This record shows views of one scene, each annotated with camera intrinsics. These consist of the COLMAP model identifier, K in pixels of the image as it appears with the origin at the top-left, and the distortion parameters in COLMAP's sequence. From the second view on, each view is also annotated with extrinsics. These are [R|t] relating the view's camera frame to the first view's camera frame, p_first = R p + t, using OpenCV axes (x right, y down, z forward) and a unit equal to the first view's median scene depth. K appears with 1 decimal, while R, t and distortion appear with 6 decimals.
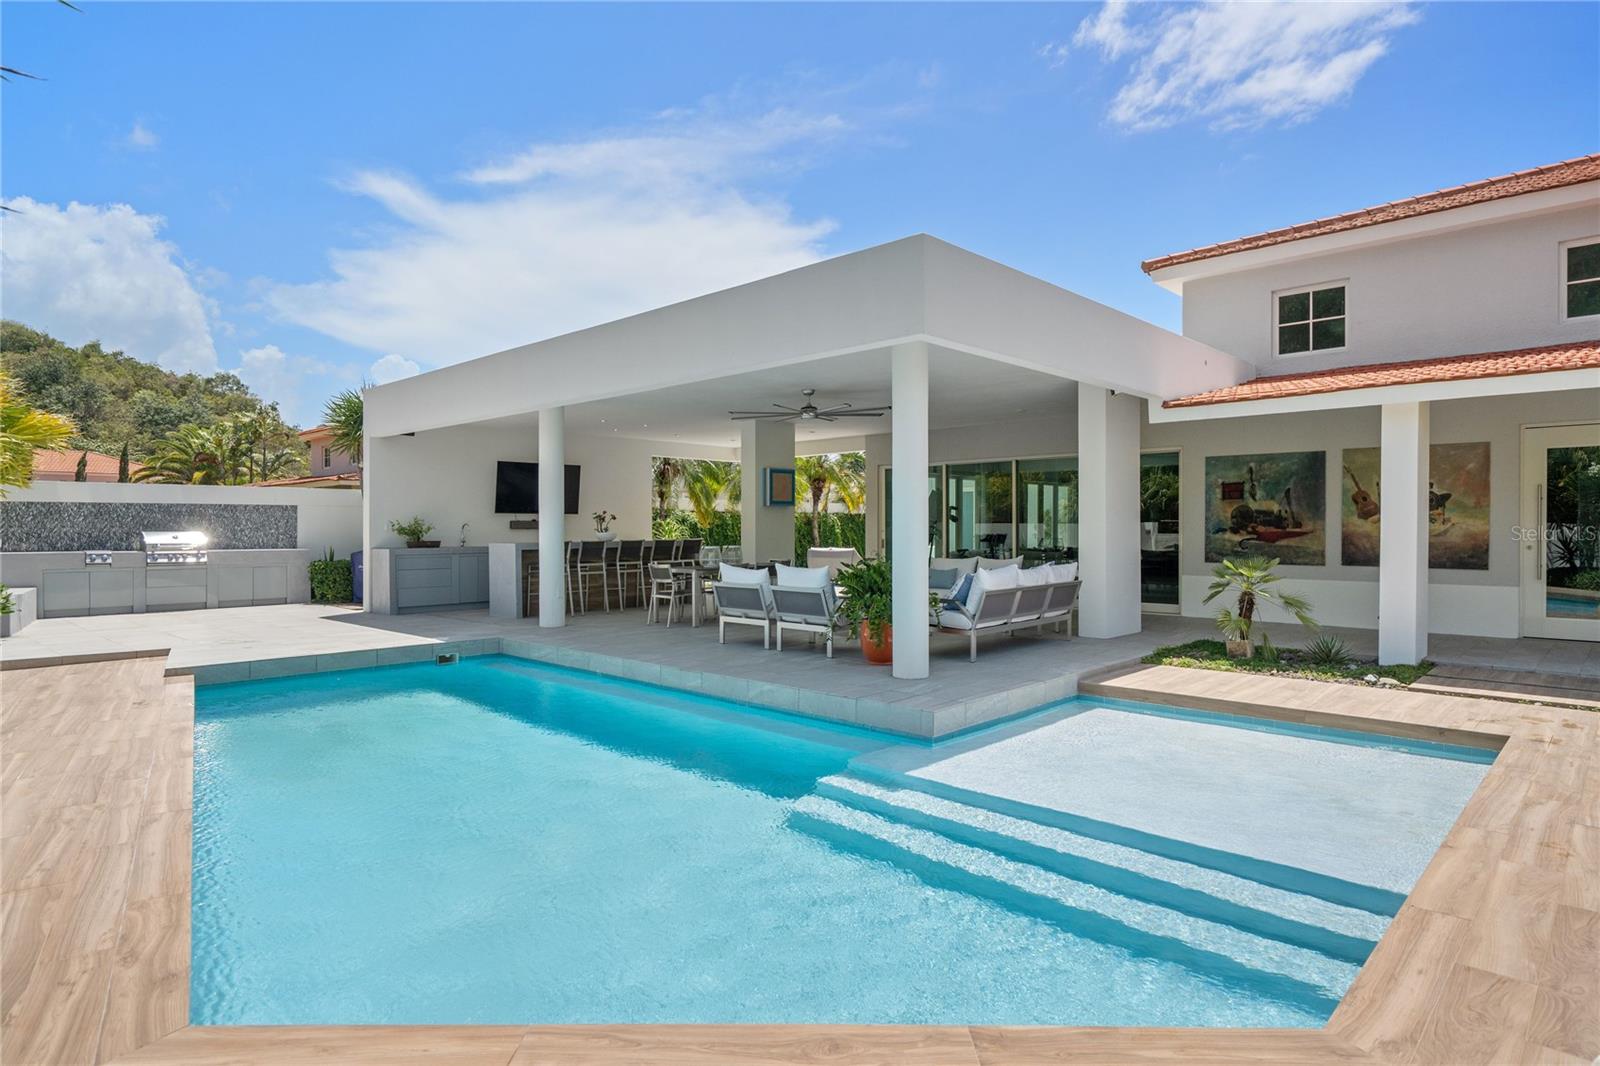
lens RADIAL K [[903.3, 0, 767.3], [0, 903.3, 534.4], [0, 0, 1]] dist [0.015499, 0.001040]
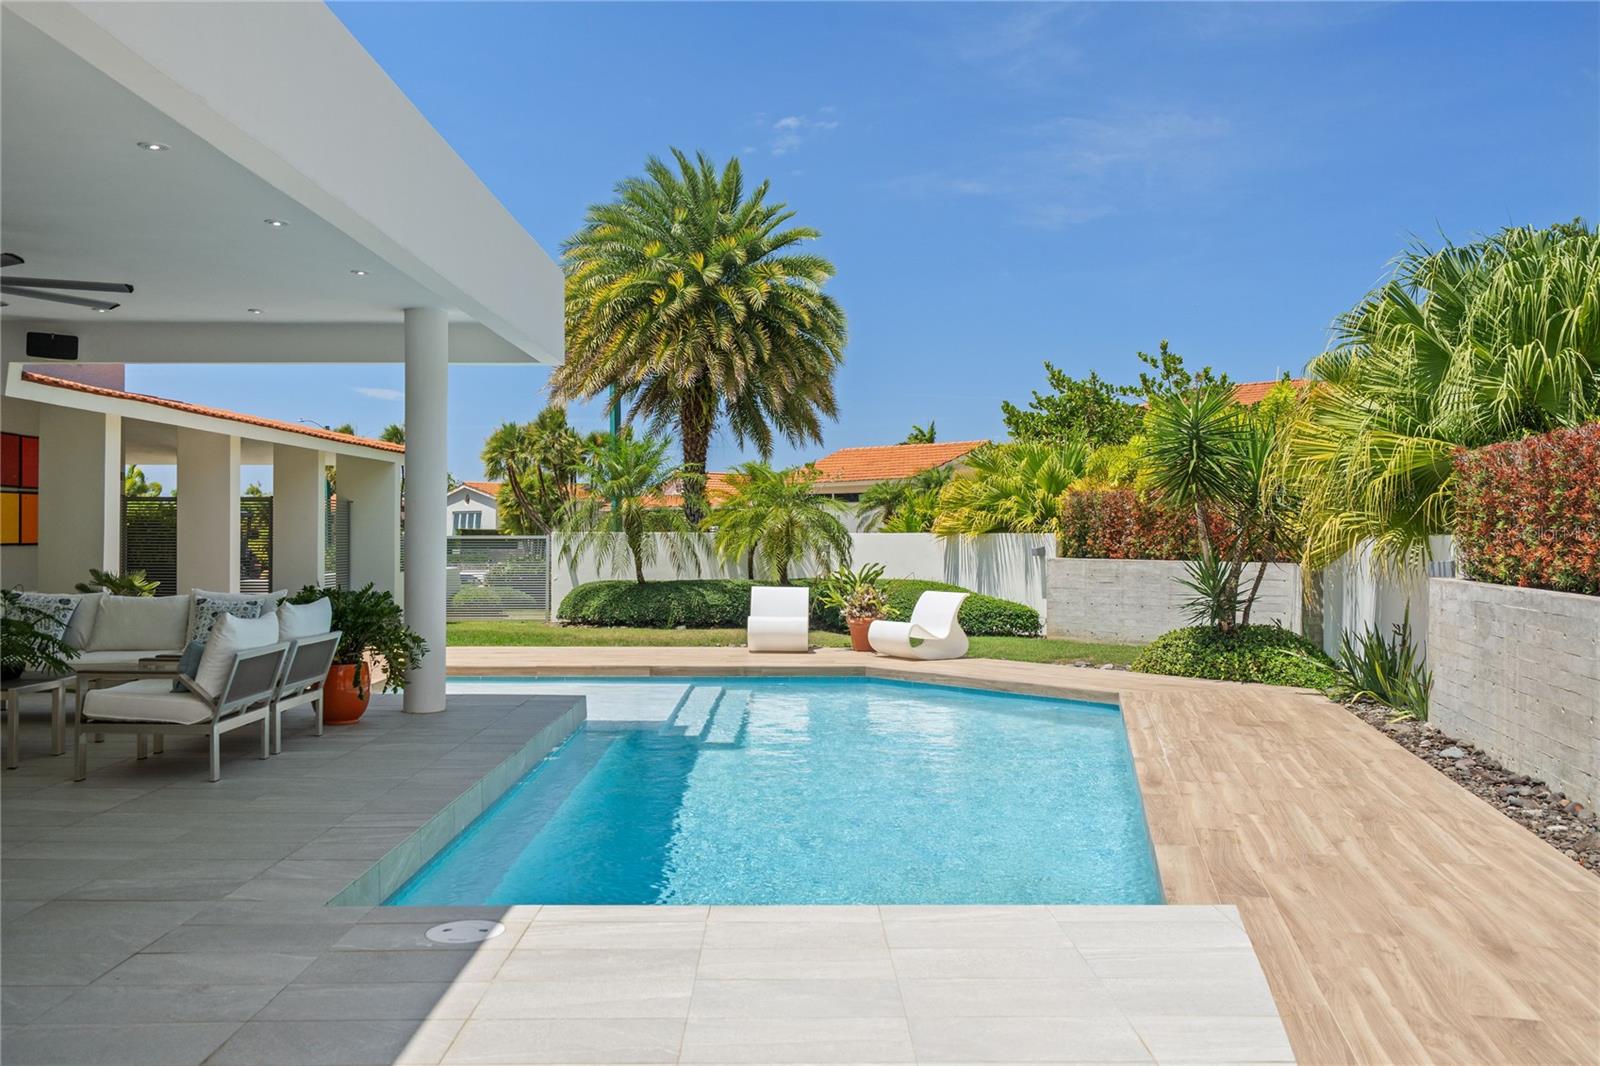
lens RADIAL K [[1280.9, 0, 800.0], [0, 1280.9, 533.0], [0, 0, 1]] dist [0.006044, -0.000098]
pose [[-0.699086, 0.000071, 0.715037, -0.588789], [0.008138, 0.999936, 0.007857, -0.010231], [-0.714991, 0.011312, -0.699042, 0.988623]]
